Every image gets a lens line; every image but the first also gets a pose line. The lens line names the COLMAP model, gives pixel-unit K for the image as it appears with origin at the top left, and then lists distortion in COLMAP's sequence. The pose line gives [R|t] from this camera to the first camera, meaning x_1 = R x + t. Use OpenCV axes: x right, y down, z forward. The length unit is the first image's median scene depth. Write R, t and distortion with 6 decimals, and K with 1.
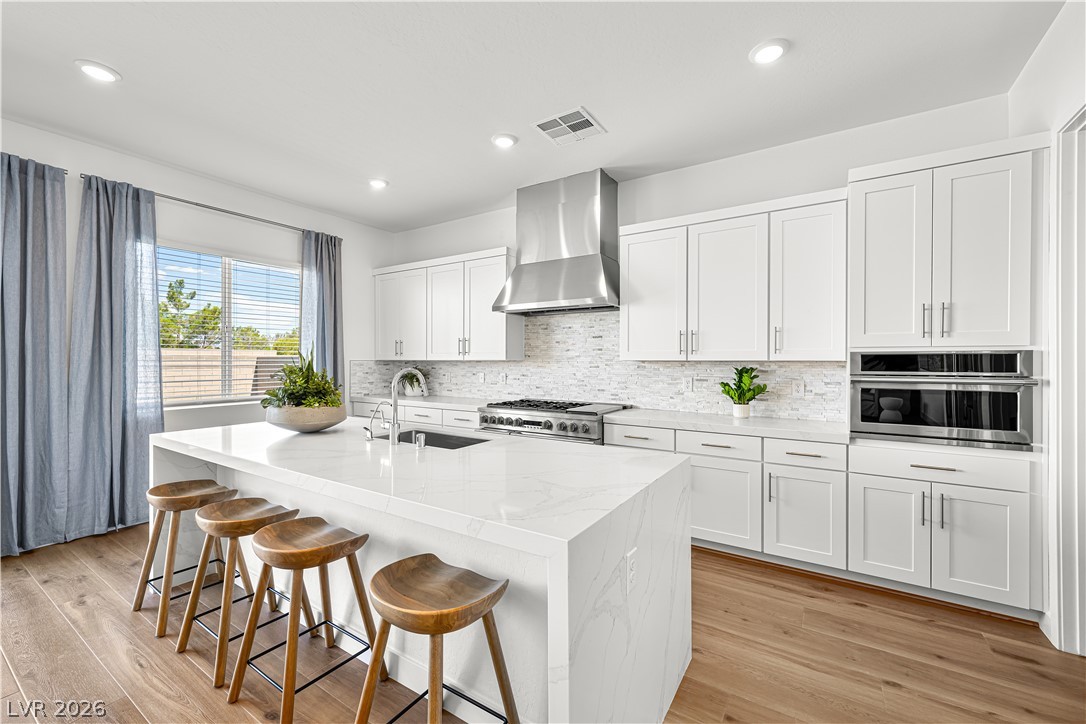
lens RADIAL K [[431.1, 0, 538.8], [0, 431.1, 360.9], [0, 0, 1]] dist [0.000309, 0.000095]
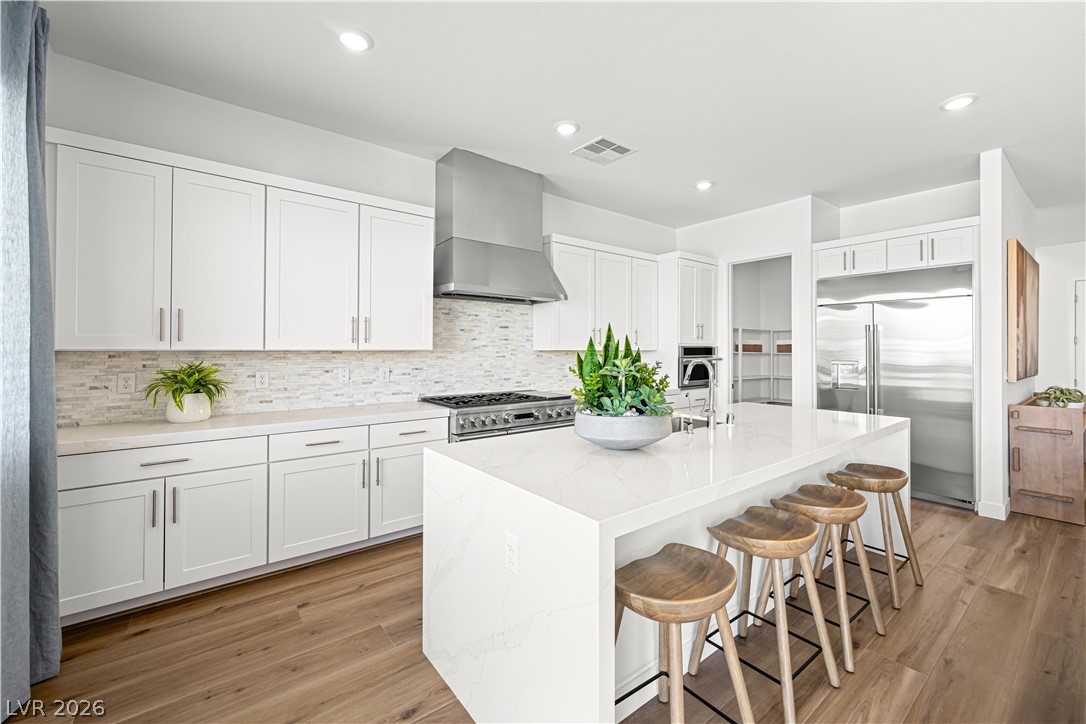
lens RADIAL K [[451.5, 0, 554.8], [0, 451.5, 345.8], [0, 0, 1]] dist [-0.000155, -0.000066]
pose [[0.318567, 0.010413, 0.947843, -0.856727], [0.002688, 0.999926, -0.011889, 0.001498], [-0.947897, 0.006336, 0.318515, 0.557375]]
